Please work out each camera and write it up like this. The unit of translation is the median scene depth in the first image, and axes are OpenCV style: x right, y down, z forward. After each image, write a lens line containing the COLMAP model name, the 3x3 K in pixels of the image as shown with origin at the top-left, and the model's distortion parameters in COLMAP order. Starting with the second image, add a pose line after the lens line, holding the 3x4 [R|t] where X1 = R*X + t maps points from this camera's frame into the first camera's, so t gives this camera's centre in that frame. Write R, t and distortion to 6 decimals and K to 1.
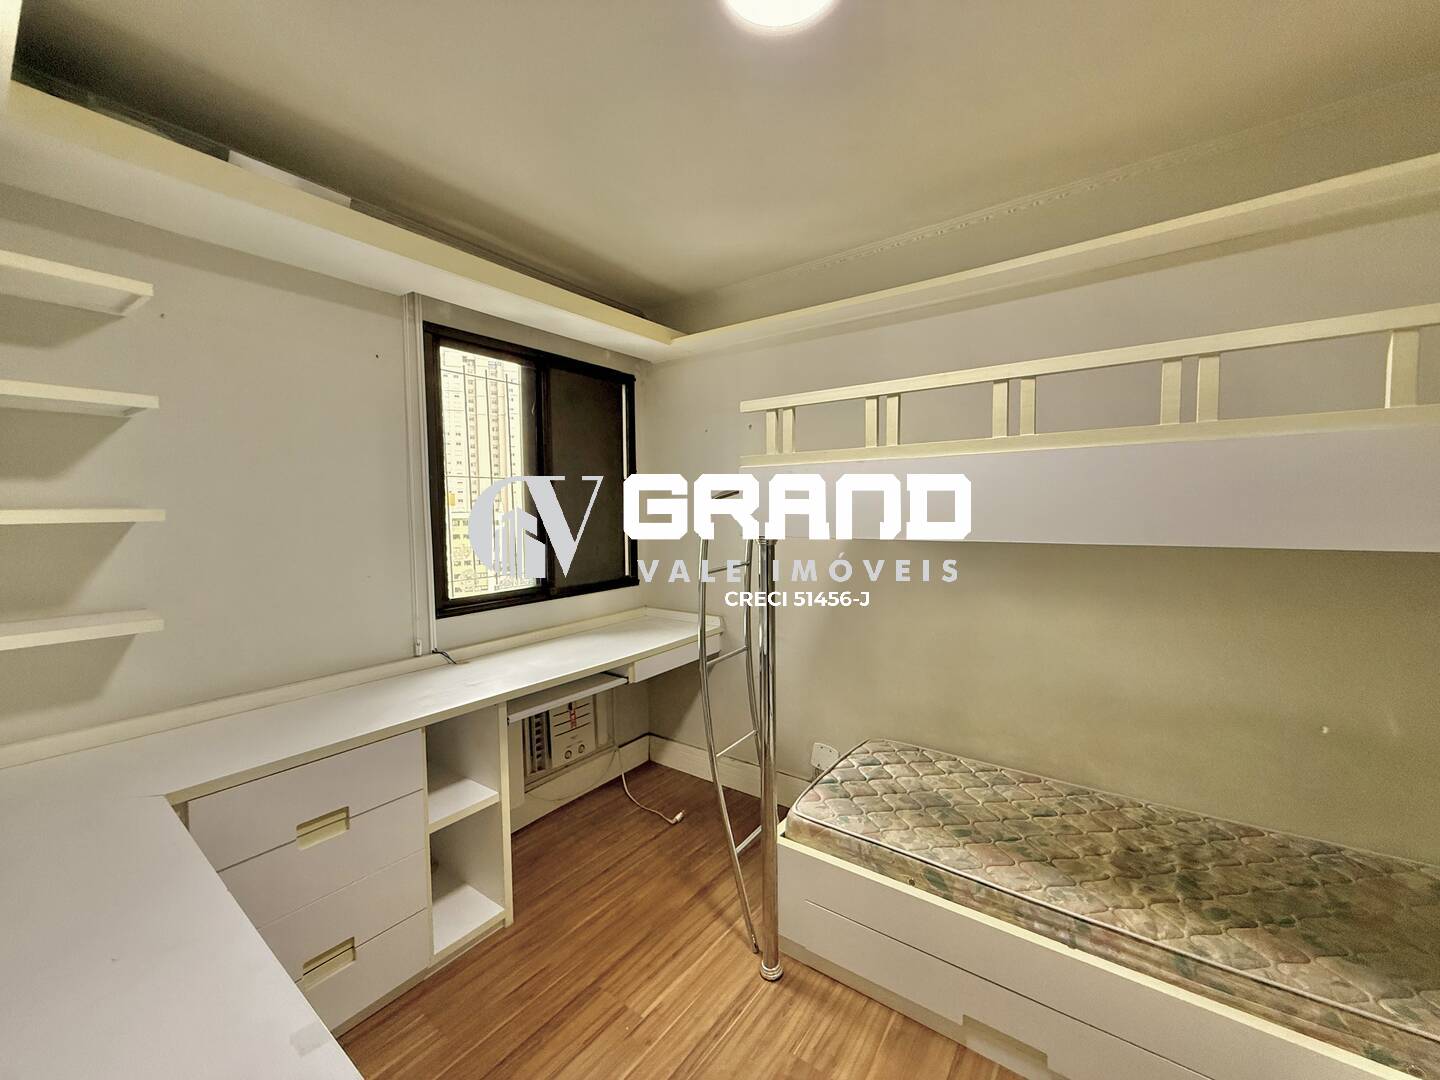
lens RADIAL K [[573.2, 0, 717.6], [0, 573.2, 538.4], [0, 0, 1]] dist [-0.000778, 0.000526]
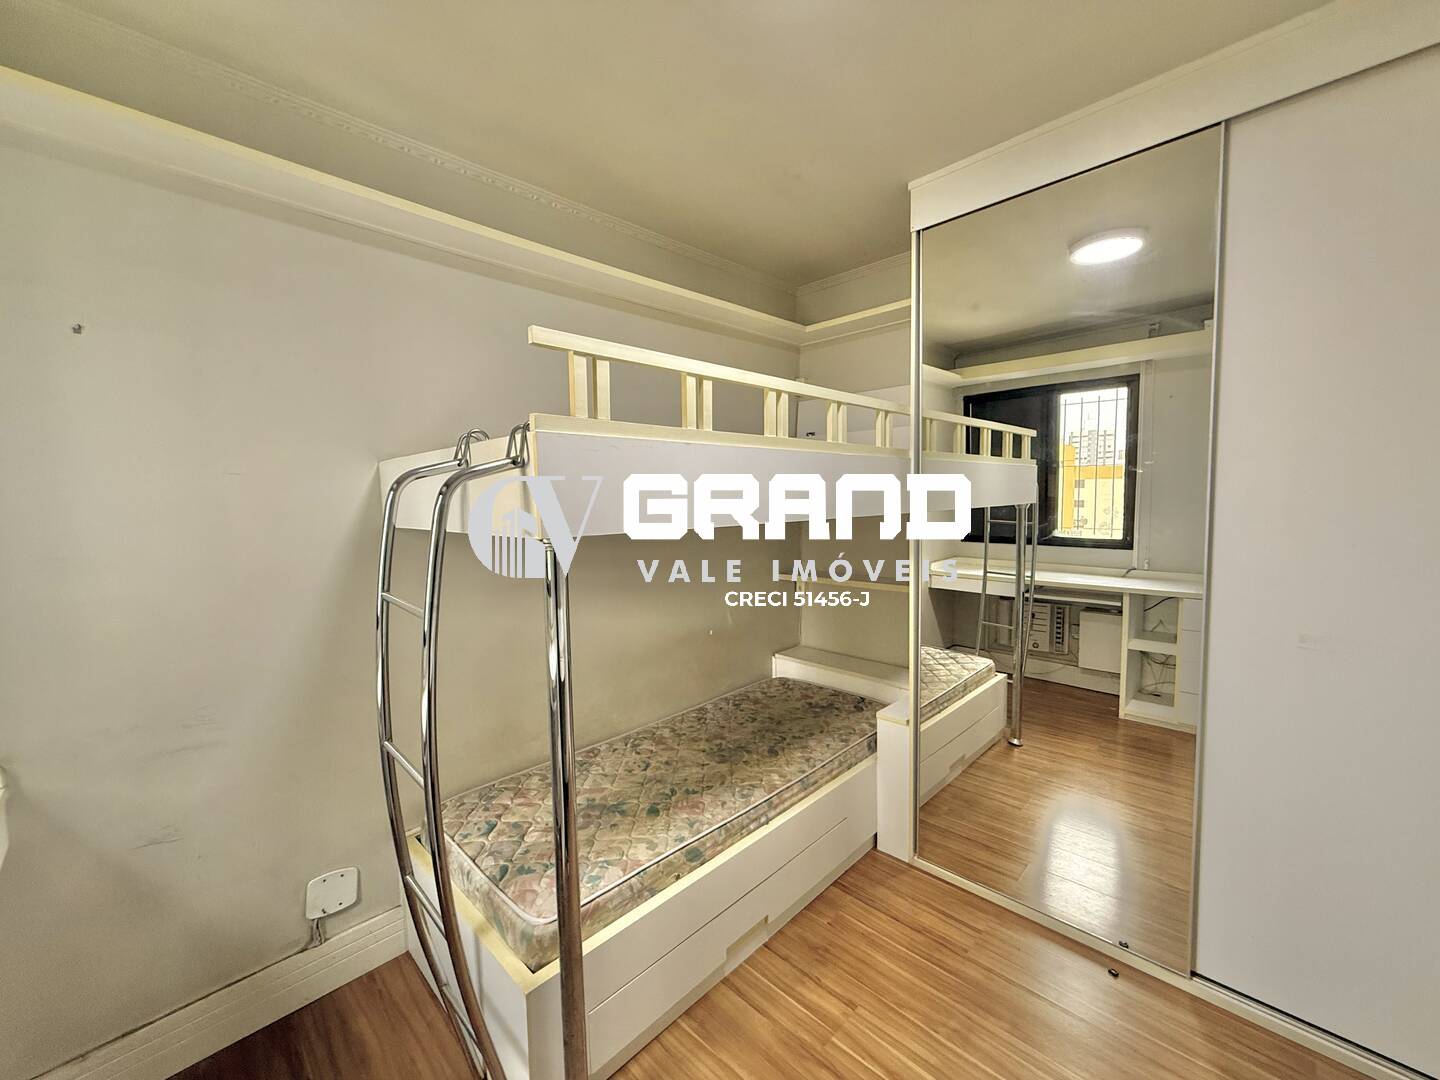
lens RADIAL K [[573.2, 0, 717.6], [0, 573.2, 538.4], [0, 0, 1]] dist [-0.000778, 0.000526]
pose [[0.143110, -0.062903, 0.987706, -0.500751], [0.062487, 0.996561, 0.054413, -0.024064], [-0.987732, 0.053932, 0.146548, 0.646636]]
